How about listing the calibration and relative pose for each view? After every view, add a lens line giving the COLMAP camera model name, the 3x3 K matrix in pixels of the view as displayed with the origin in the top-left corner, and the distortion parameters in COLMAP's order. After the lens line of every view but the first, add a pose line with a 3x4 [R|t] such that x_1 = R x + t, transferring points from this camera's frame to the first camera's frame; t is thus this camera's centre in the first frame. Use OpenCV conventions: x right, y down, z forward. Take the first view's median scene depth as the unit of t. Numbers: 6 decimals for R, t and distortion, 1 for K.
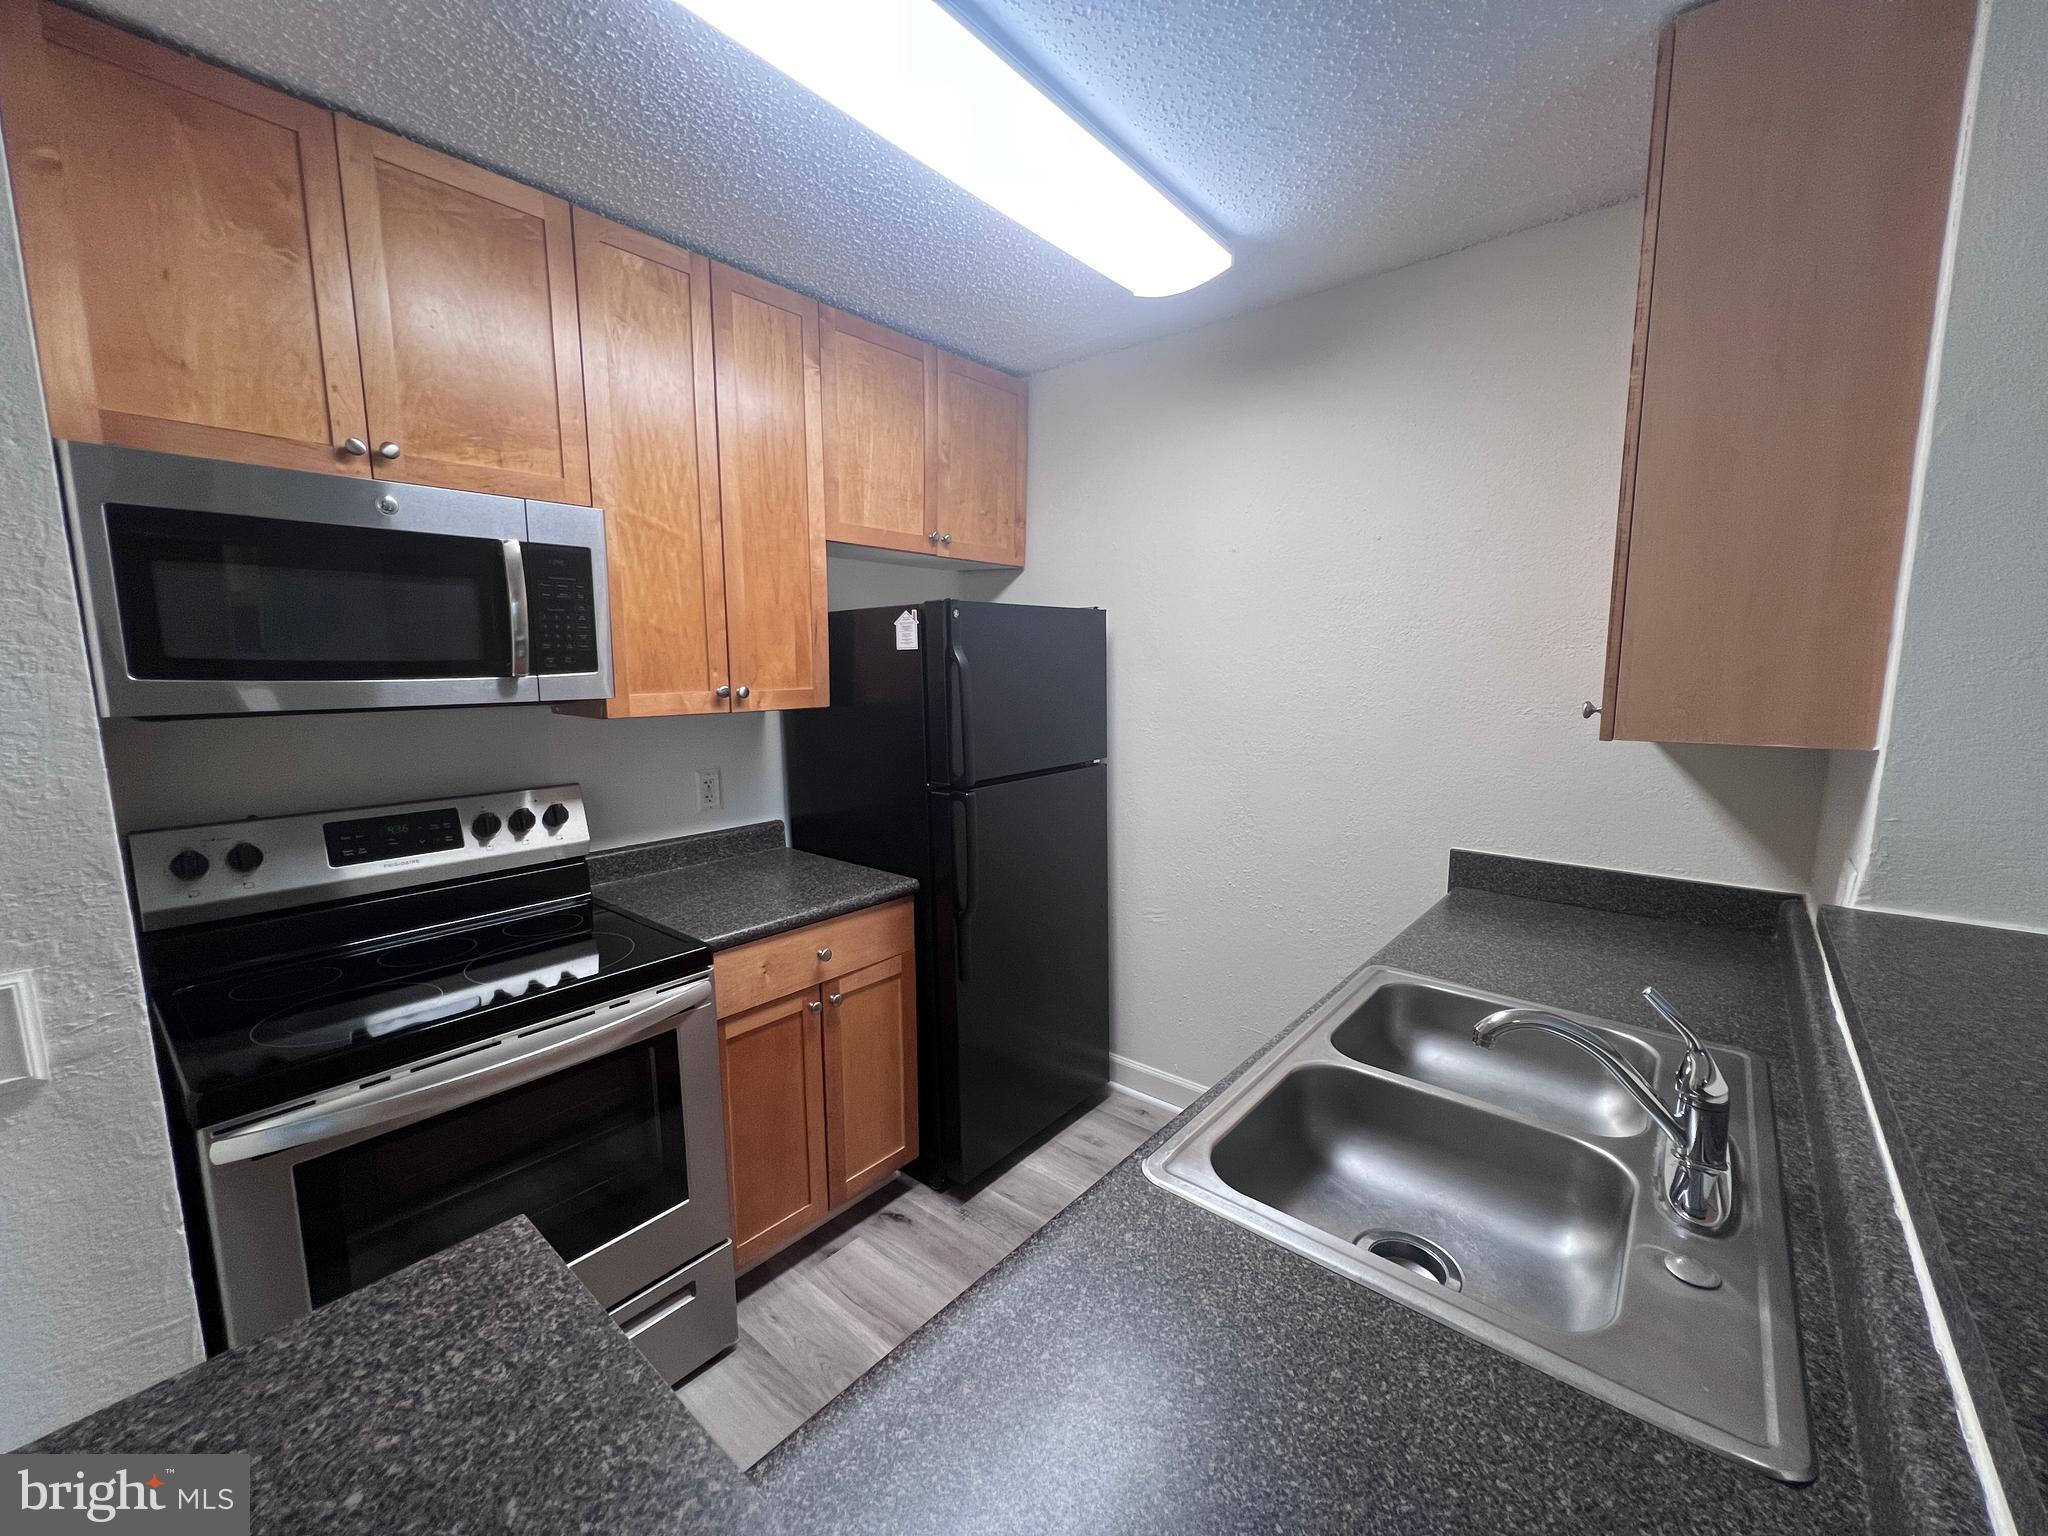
lens RADIAL K [[818.9, 0, 1019.3], [0, 818.9, 772.9], [0, 0, 1]] dist [-0.001686, 0.000912]
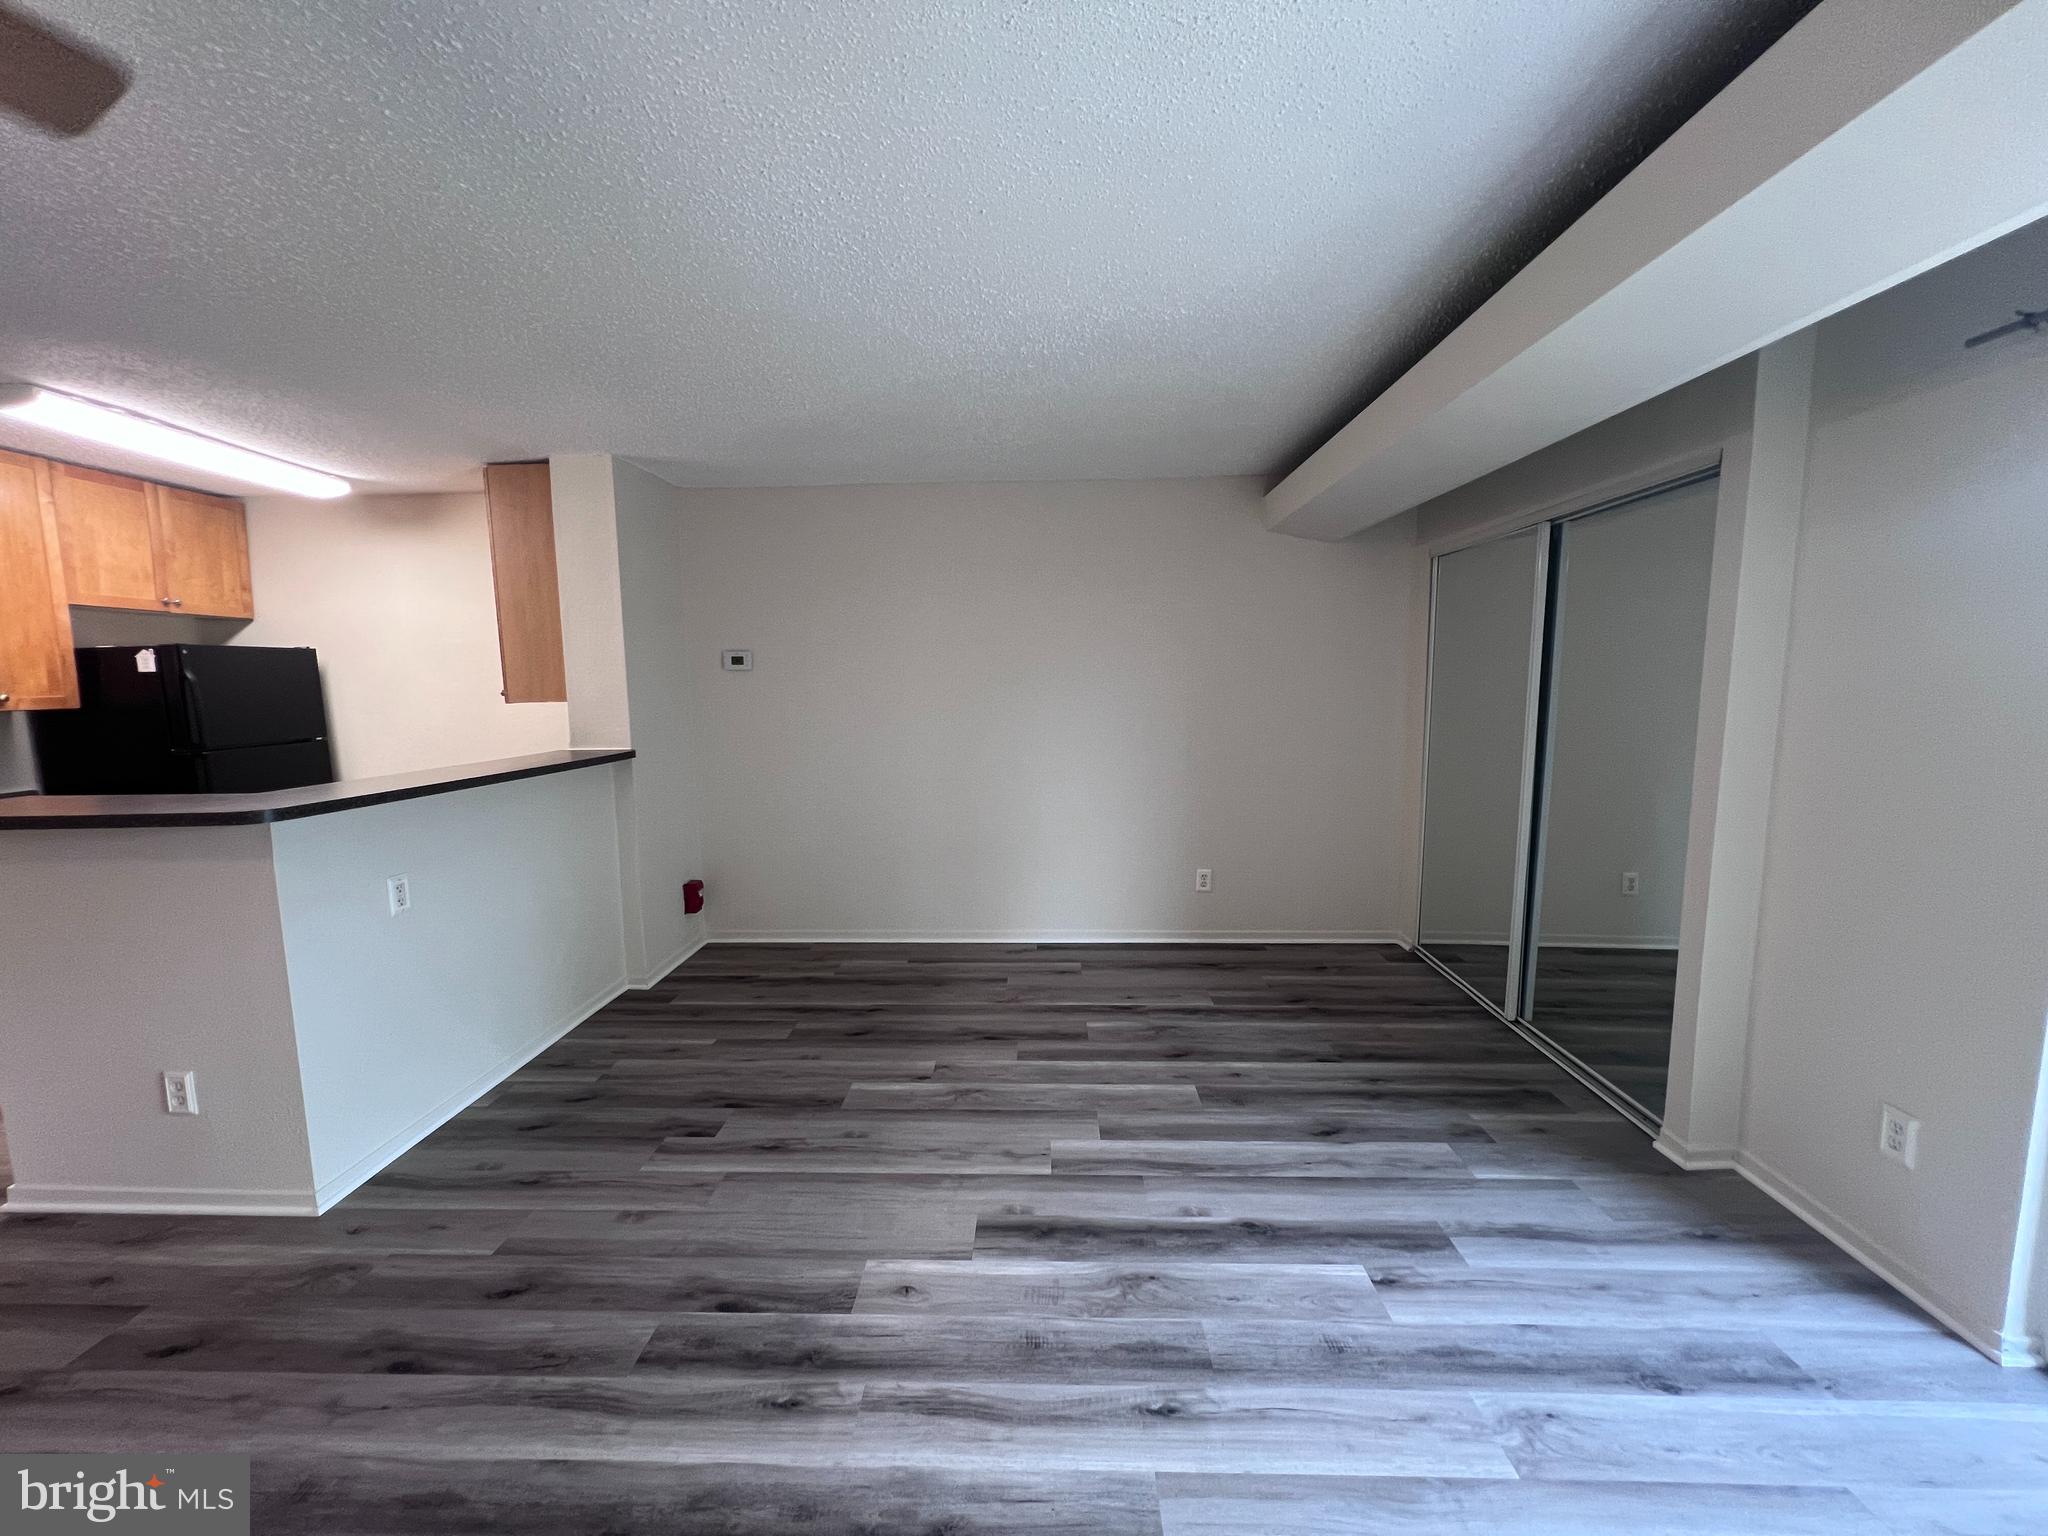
lens RADIAL K [[818.9, 0, 1019.3], [0, 818.9, 772.9], [0, 0, 1]] dist [-0.001686, 0.000912]
pose [[0.785110, -0.075453, 0.614743, 0.221778], [0.093547, 0.995611, 0.002729, 0.220512], [-0.612250, 0.055364, 0.788723, -1.420594]]
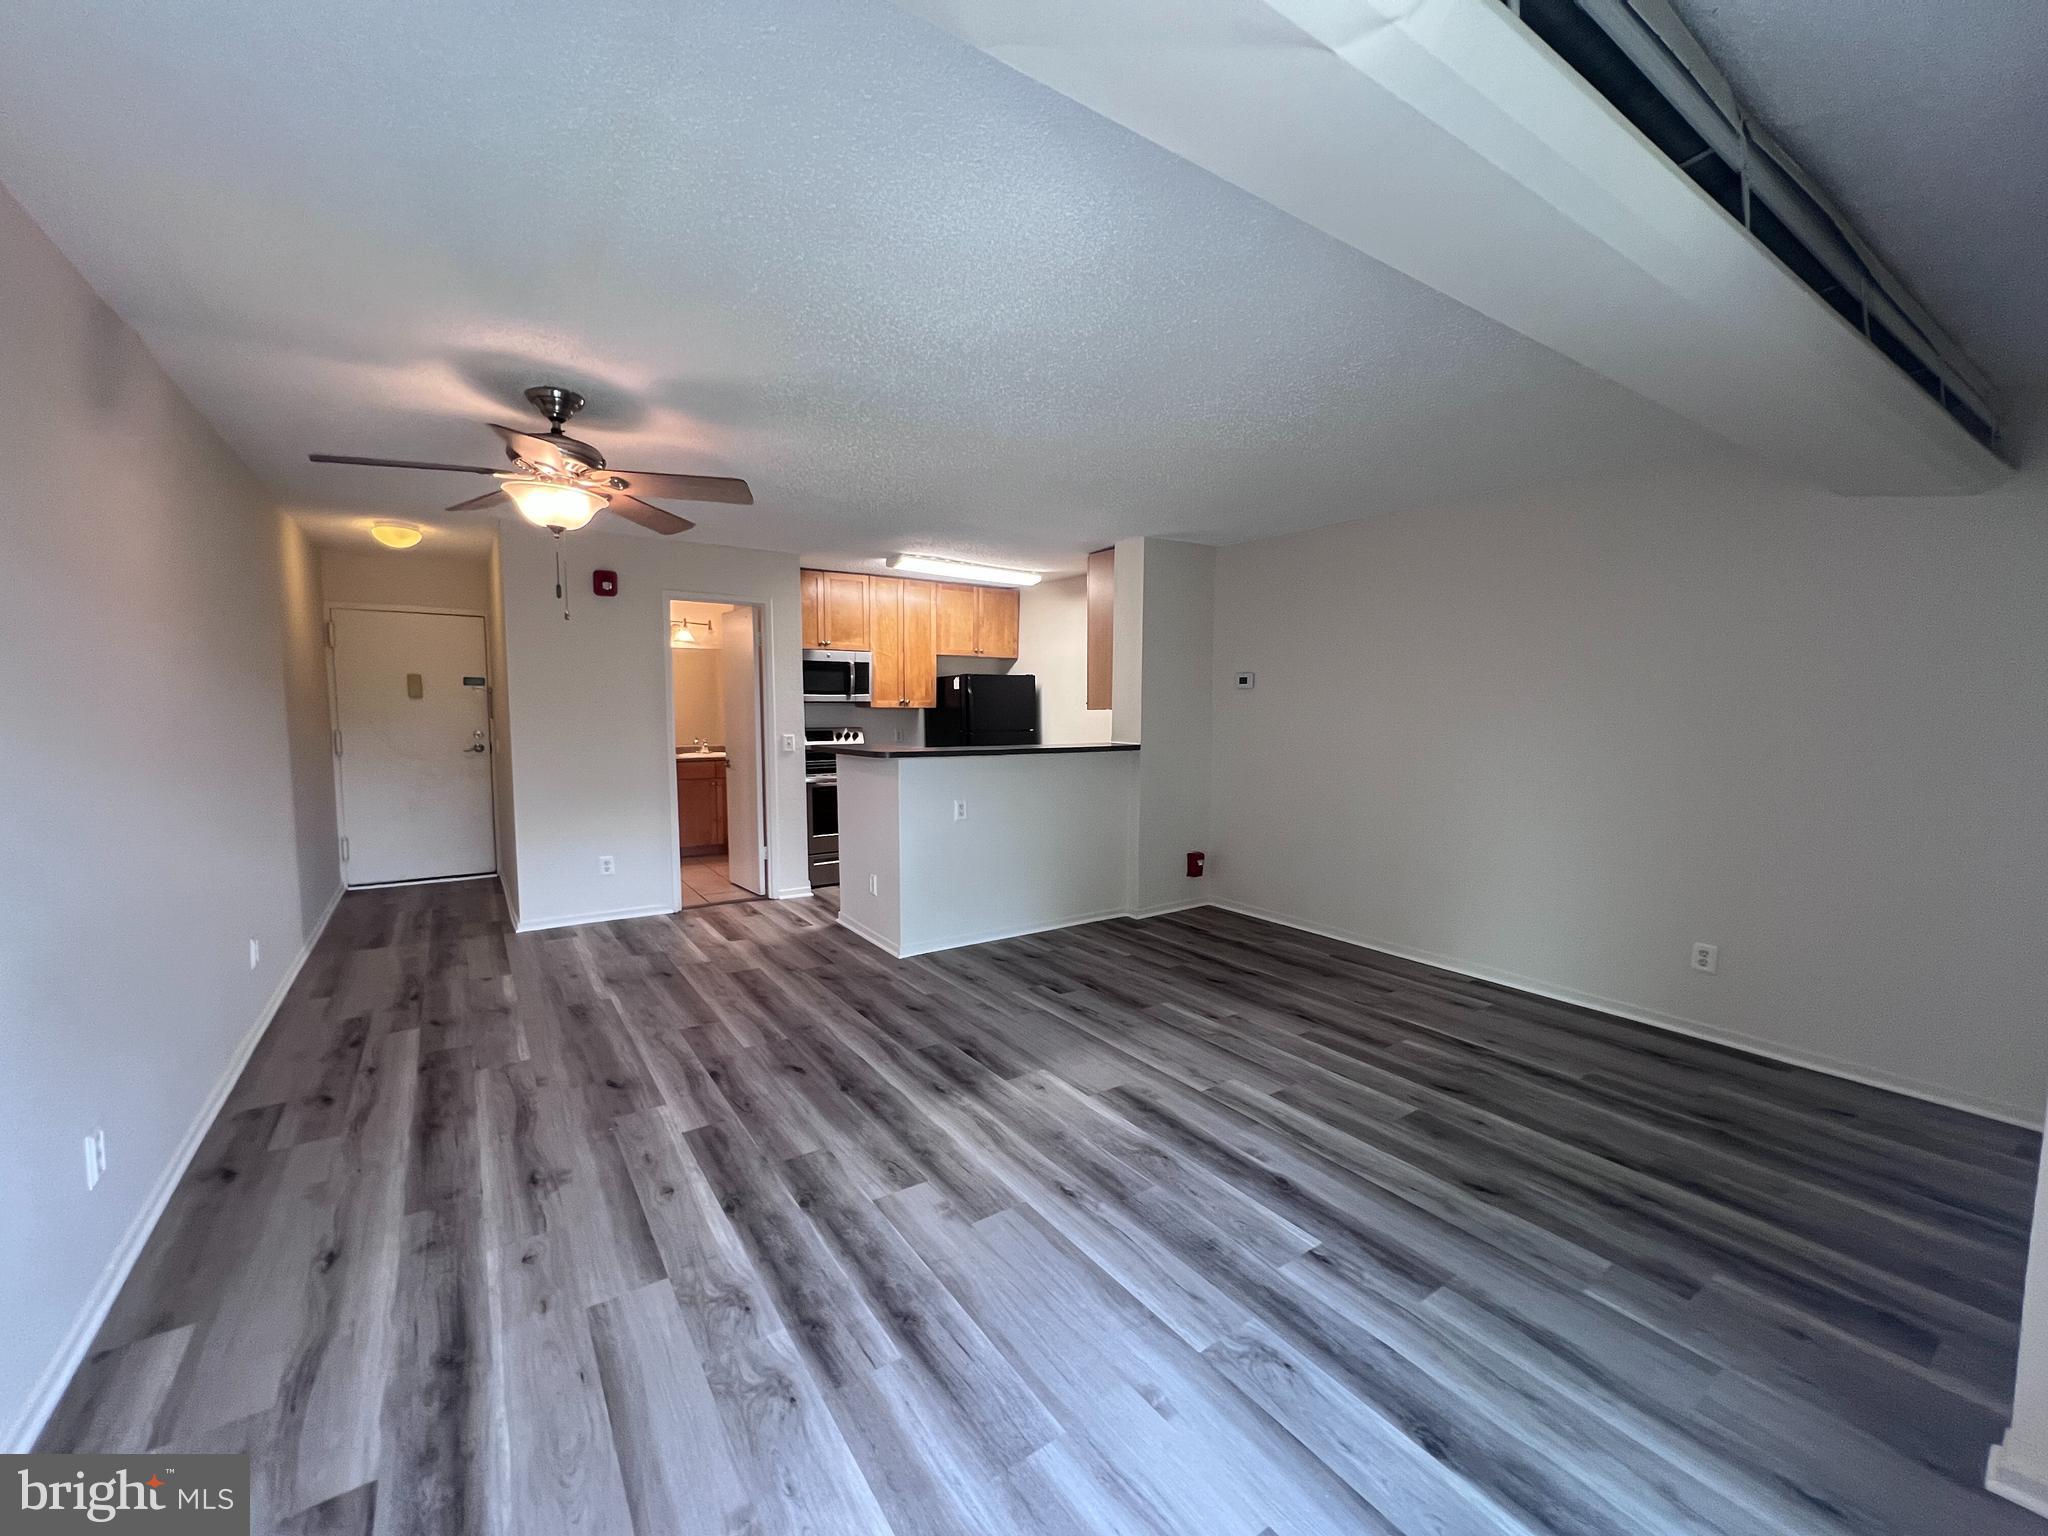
lens RADIAL K [[818.9, 0, 1019.3], [0, 818.9, 772.9], [0, 0, 1]] dist [-0.001686, 0.000912]
pose [[0.963938, 0.030495, -0.264376, 0.939524], [-0.044483, 0.997900, -0.047086, 0.311742], [0.262385, 0.057148, 0.963270, -1.968996]]
